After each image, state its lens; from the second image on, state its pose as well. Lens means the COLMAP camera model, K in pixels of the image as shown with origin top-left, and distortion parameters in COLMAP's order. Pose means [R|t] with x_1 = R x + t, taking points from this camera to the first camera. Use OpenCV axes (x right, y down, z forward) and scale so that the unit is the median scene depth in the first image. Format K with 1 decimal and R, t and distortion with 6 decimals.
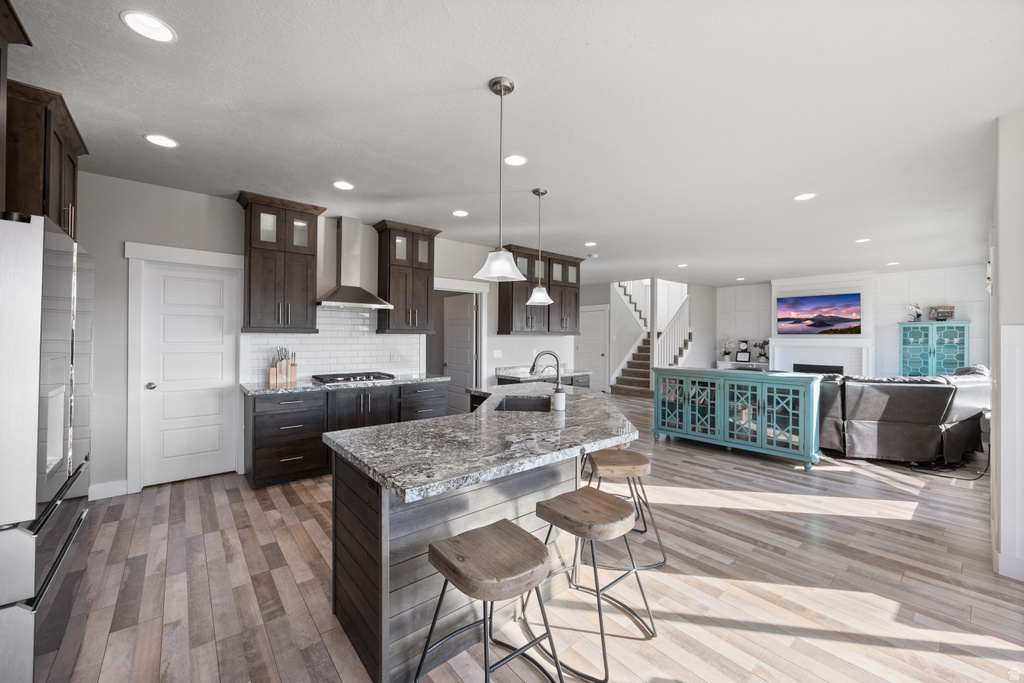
lens RADIAL K [[400.0, 0, 525.5], [0, 400.0, 337.4], [0, 0, 1]] dist [0.002599, -0.000150]
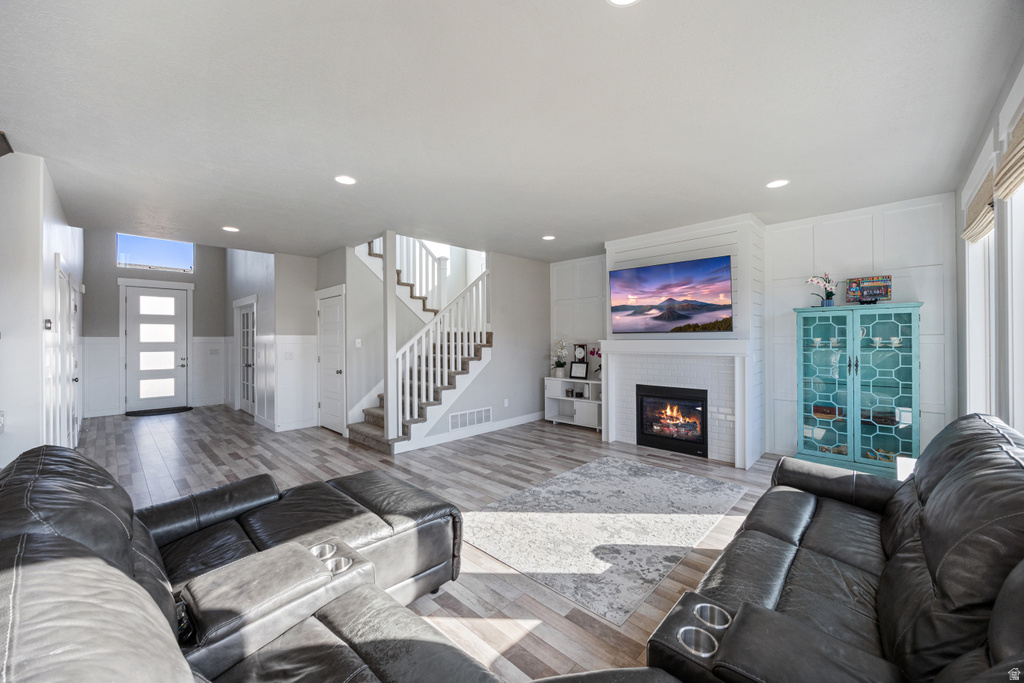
lens RADIAL K [[400.0, 0, 521.9], [0, 400.0, 339.0], [0, 0, 1]] dist [0.002599, -0.000150]
pose [[0.996136, -0.011678, 0.087041, 0.471925], [0.011896, 0.999927, -0.001977, -0.000427], [-0.087012, 0.003005, 0.996203, 0.452689]]
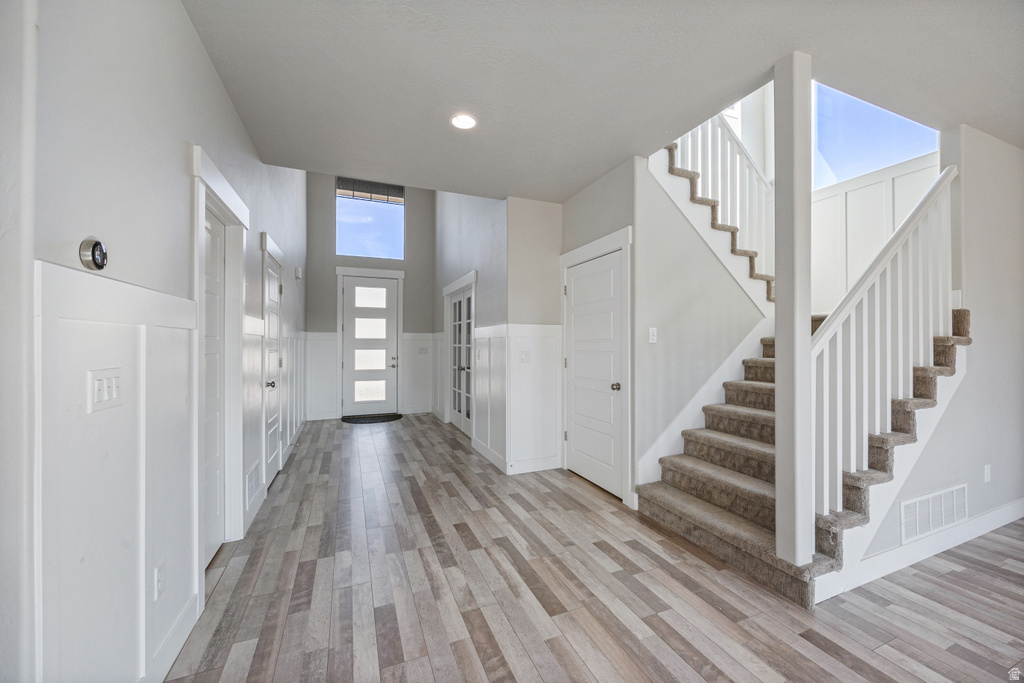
lens RADIAL K [[400.0, 0, 522.8], [0, 400.0, 344.8], [0, 0, 1]] dist [0.002599, -0.000150]
pose [[0.953784, -0.005010, -0.300452, 0.252215], [0.004083, 0.999985, -0.003714, 0.011831], [0.300466, 0.002316, 0.953790, 0.767061]]
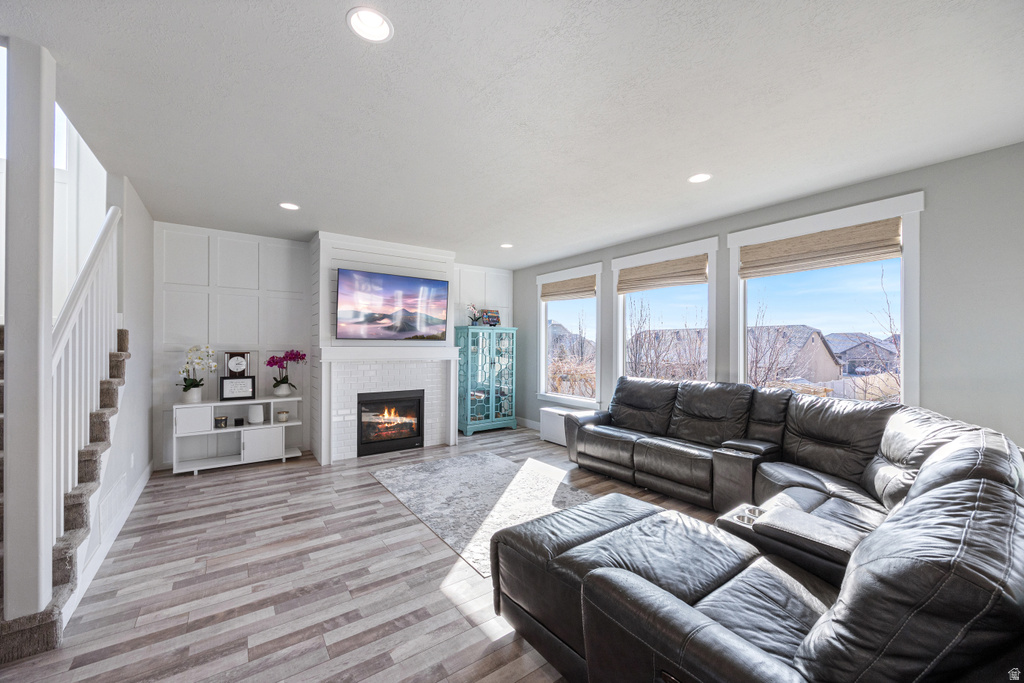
lens RADIAL K [[400.0, 0, 513.0], [0, 400.0, 345.5], [0, 0, 1]] dist [0.002599, -0.000150]
pose [[0.088189, -0.003383, 0.996098, 0.144906], [-0.003590, 0.999987, 0.003714, -0.002694], [-0.996097, -0.003904, 0.088176, 0.769368]]
